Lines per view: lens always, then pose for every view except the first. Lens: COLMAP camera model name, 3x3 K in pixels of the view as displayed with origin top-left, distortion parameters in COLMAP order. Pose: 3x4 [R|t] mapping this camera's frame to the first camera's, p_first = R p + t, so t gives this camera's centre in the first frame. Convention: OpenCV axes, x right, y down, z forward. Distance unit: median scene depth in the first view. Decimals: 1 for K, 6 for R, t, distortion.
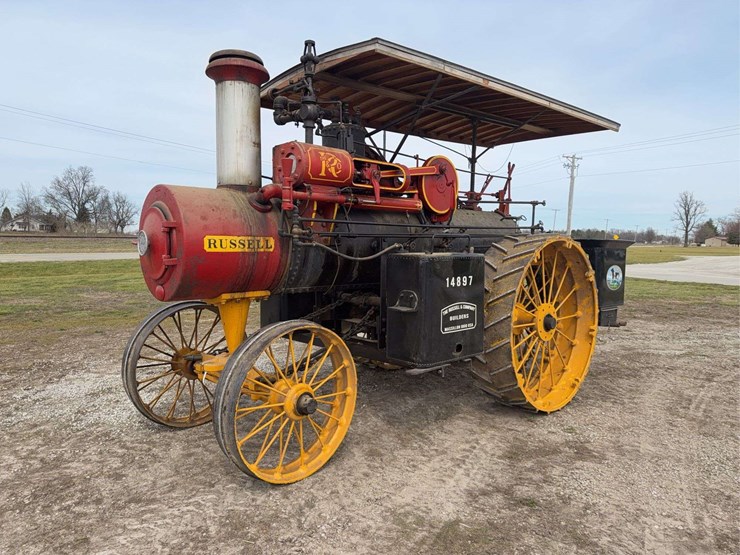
lens RADIAL K [[517.0, 0, 370.0], [0, 517.0, 277.5], [0, 0, 1]] dist [0.031345, -0.047313]
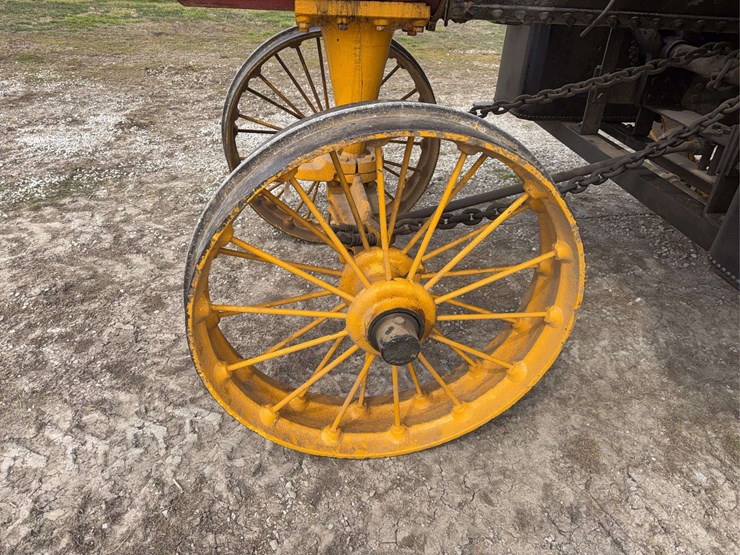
lens RADIAL K [[517.0, 0, 370.0], [0, 517.0, 277.5], [0, 0, 1]] dist [0.031345, -0.047313]
pose [[0.790953, 0.349542, -0.502210, 0.034774], [-0.083048, 0.874500, 0.477862, 0.022122], [0.606215, -0.336259, 0.720717, 0.652224]]
